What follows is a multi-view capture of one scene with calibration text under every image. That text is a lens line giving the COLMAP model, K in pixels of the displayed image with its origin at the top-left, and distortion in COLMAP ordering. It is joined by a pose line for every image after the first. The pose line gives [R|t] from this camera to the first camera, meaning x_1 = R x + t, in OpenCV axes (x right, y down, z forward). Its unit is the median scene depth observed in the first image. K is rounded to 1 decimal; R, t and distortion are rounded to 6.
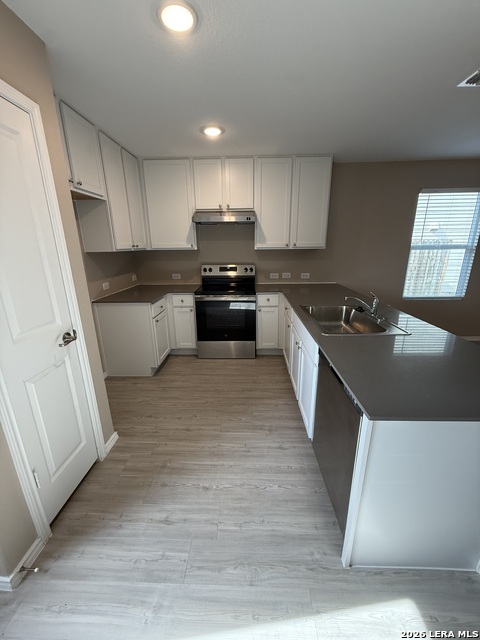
lens RADIAL K [[259.7, 0, 245.8], [0, 259.7, 317.7], [0, 0, 1]] dist [0.006179, -0.000650]
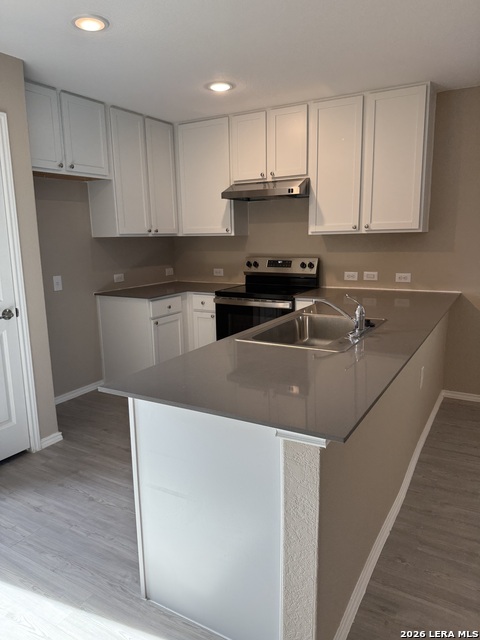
lens RADIAL K [[463.3, 0, 239.2], [0, 463.3, 317.3], [0, 0, 1]] dist [0.069311, -0.086053]
pose [[0.873466, 0.080657, -0.480158, 0.513057], [-0.122848, 0.990785, -0.057042, 0.040241], [0.471132, 0.108811, 0.875326, -0.111154]]
